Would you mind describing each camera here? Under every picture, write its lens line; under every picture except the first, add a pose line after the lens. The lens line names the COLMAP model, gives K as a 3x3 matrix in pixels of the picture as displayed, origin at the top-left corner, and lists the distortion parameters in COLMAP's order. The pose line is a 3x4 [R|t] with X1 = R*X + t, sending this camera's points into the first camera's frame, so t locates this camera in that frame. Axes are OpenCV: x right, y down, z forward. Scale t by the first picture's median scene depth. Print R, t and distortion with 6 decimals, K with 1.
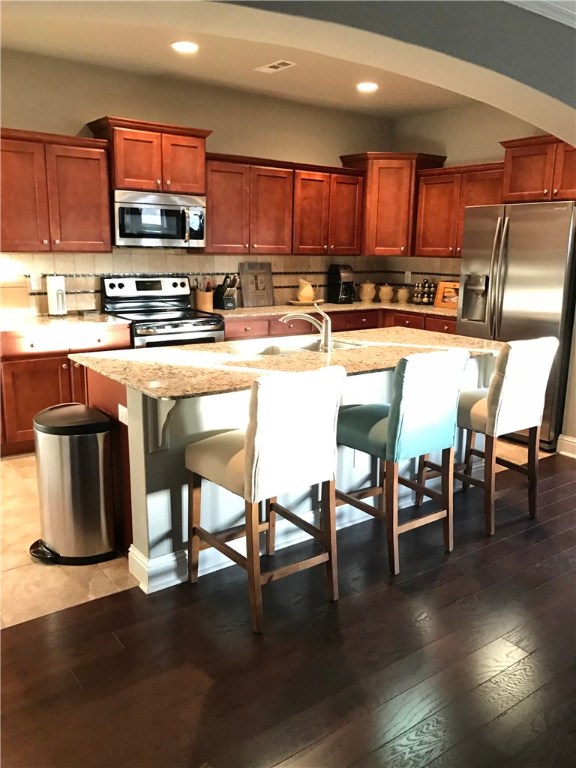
lens RADIAL K [[629.3, 0, 282.9], [0, 629.3, 381.6], [0, 0, 1]] dist [0.028899, -0.026198]
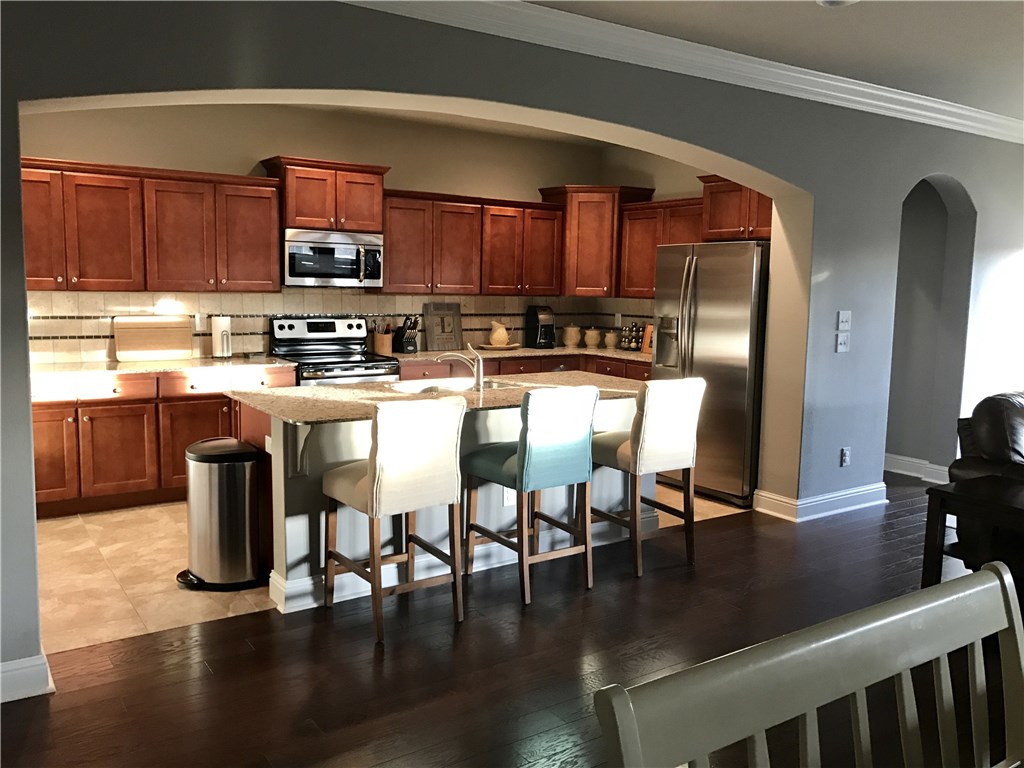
lens RADIAL K [[839.1, 0, 506.5], [0, 839.1, 380.9], [0, 0, 1]] dist [0.028899, -0.026198]
pose [[0.999297, 0.007011, -0.036840, 0.110835], [-0.010432, 0.995566, -0.093485, 0.041487], [0.036021, 0.093803, 0.994939, -0.226323]]
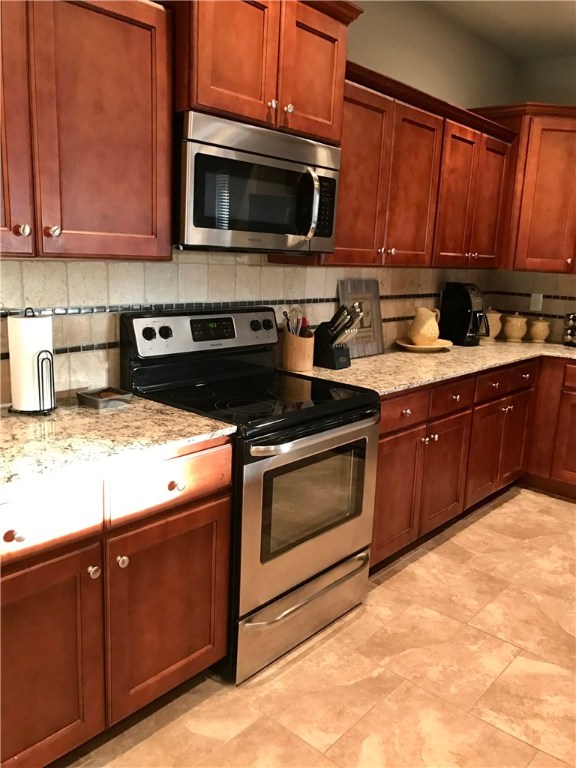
lens RADIAL K [[629.3, 0, 293.7], [0, 629.3, 382.9], [0, 0, 1]] dist [0.028899, -0.026198]
pose [[0.970646, -0.020111, 0.239671, -0.278677], [0.018977, 0.999795, 0.007035, -0.117587], [-0.239763, -0.002280, 0.970829, 0.538732]]
